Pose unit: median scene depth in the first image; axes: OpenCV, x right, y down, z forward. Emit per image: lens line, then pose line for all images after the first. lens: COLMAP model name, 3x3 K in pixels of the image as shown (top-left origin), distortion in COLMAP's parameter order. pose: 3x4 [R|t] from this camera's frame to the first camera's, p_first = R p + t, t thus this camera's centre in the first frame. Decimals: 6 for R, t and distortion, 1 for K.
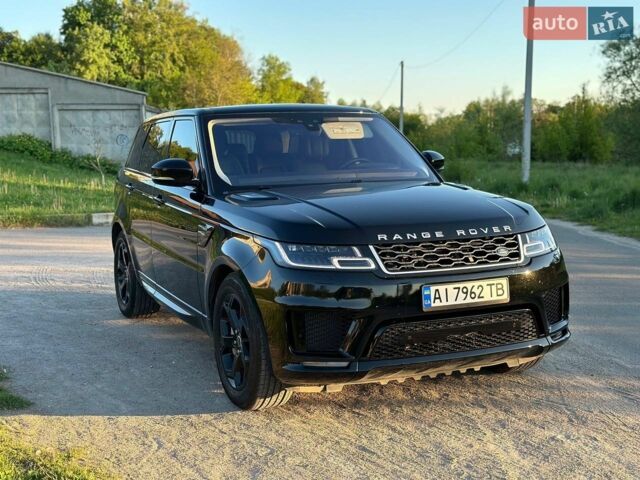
lens RADIAL K [[891.3, 0, 326.3], [0, 891.3, 243.4], [0, 0, 1]] dist [0.106747, 0.000000]
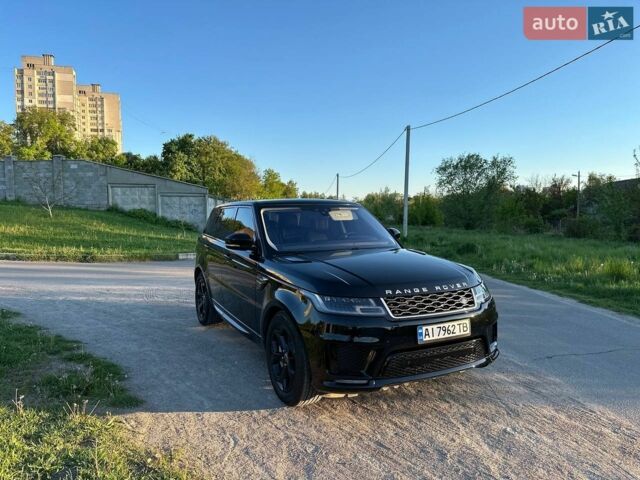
lens RADIAL K [[450.6, 0, 322.9], [0, 450.6, 237.9], [0, 0, 1]] dist [0.048991, -0.062649]
pose [[0.998128, 0.011630, 0.060037, -0.083974], [-0.008164, 0.998303, -0.057663, -0.048126], [-0.060606, 0.057065, 0.996529, 0.234839]]
